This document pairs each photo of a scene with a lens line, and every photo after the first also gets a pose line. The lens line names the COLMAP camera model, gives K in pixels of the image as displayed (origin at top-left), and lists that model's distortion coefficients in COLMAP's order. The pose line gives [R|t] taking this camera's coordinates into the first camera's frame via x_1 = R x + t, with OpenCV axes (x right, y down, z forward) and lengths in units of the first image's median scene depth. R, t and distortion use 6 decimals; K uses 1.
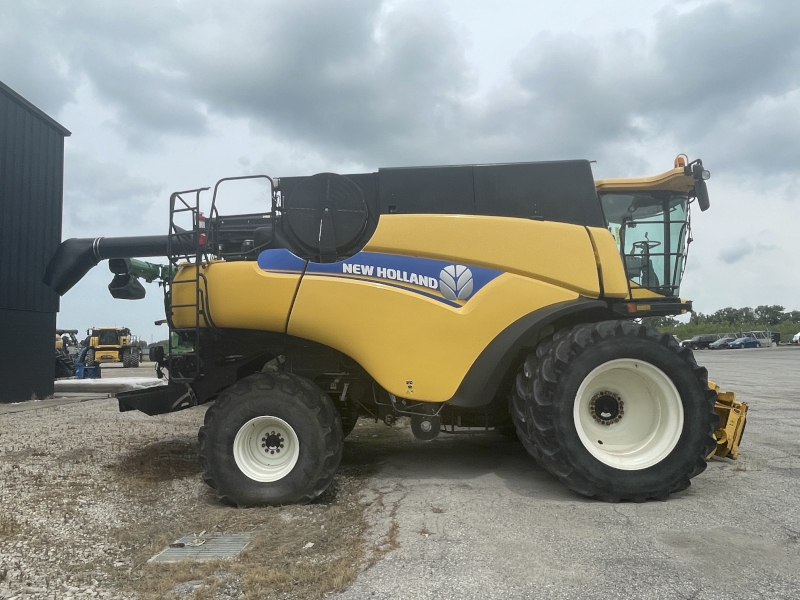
lens RADIAL K [[586.7, 0, 399.9], [0, 586.7, 314.0], [0, 0, 1]] dist [0.007769, 0.003352]
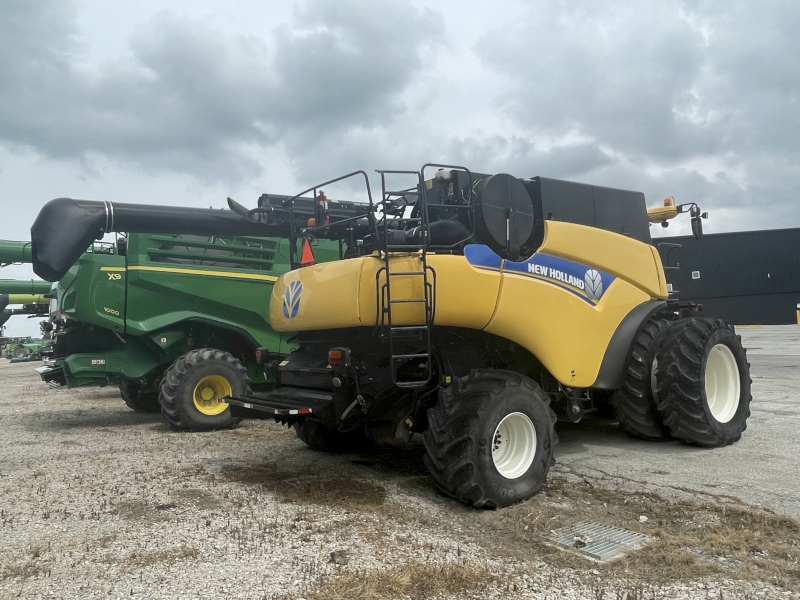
lens RADIAL K [[584.6, 0, 400.0], [0, 584.6, 300.0], [0, 0, 1]] dist [-0.001744, 0.000669]
pose [[0.796273, 0.014986, 0.604751, -0.920627], [-0.008779, 0.999874, -0.013218, -0.003633], [-0.604873, 0.005216, 0.796305, 0.300170]]
